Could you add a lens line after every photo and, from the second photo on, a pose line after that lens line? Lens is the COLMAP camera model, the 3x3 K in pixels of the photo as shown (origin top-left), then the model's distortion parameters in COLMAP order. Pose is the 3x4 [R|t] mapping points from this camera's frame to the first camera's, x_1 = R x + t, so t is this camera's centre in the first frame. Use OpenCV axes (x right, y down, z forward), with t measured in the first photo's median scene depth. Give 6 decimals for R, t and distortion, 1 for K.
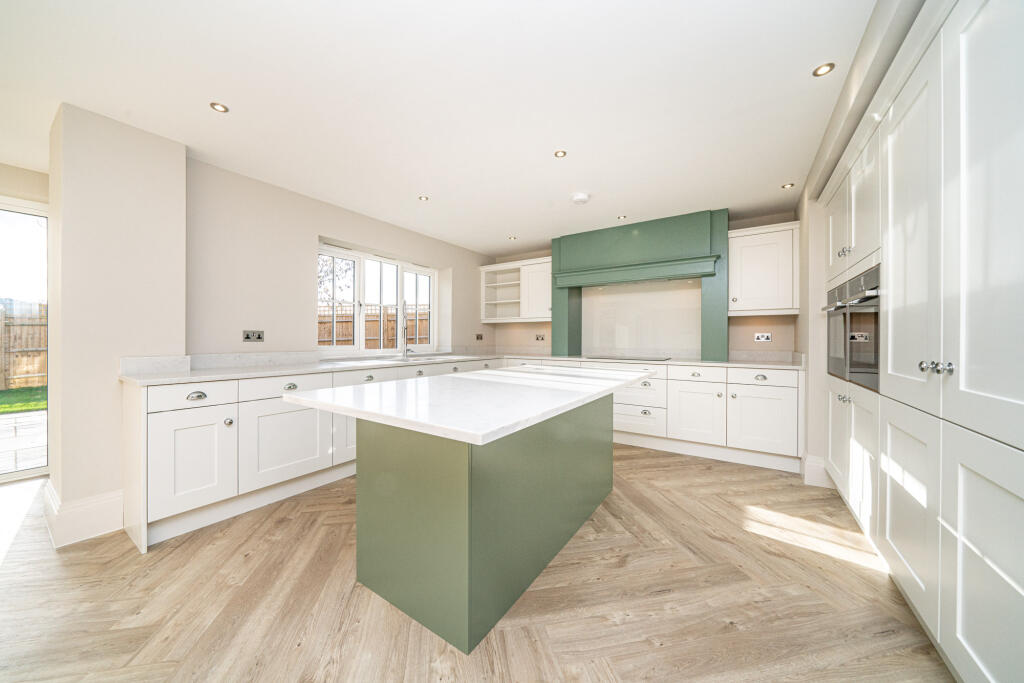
lens RADIAL K [[348.3, 0, 510.8], [0, 348.3, 336.5], [0, 0, 1]] dist [-0.000144, -0.000026]
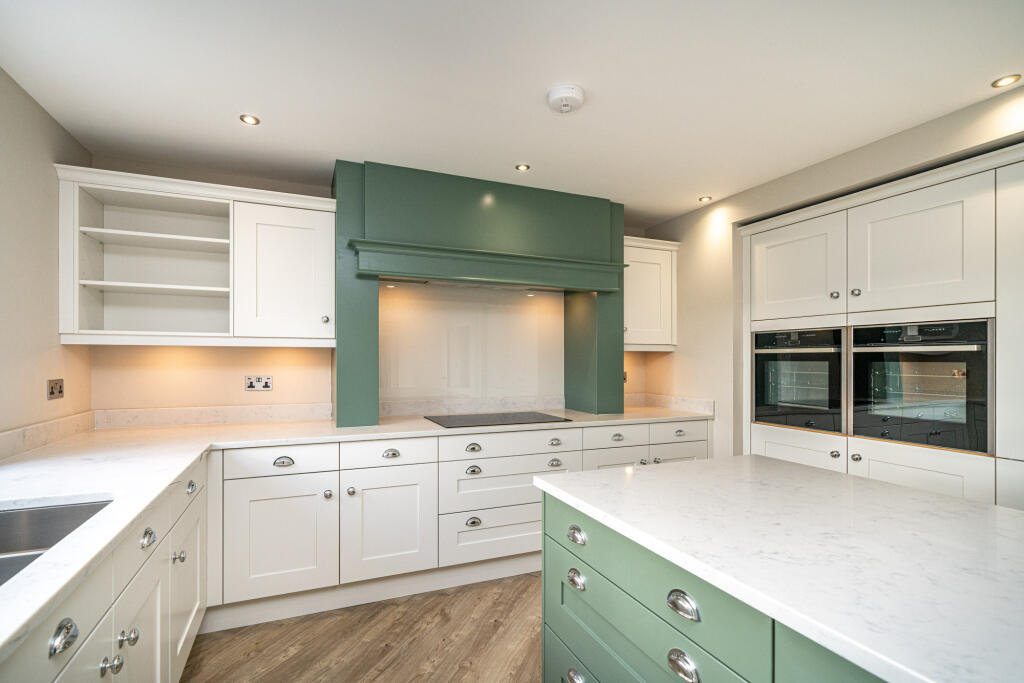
lens RADIAL K [[471.4, 0, 500.4], [0, 471.4, 367.2], [0, 0, 1]] dist [0.000915, 0.000047]
pose [[0.551883, -0.000144, 0.833922, -0.261420], [0.004243, 0.999988, -0.002635, -0.017207], [-0.833911, 0.004992, 0.551876, 0.495915]]
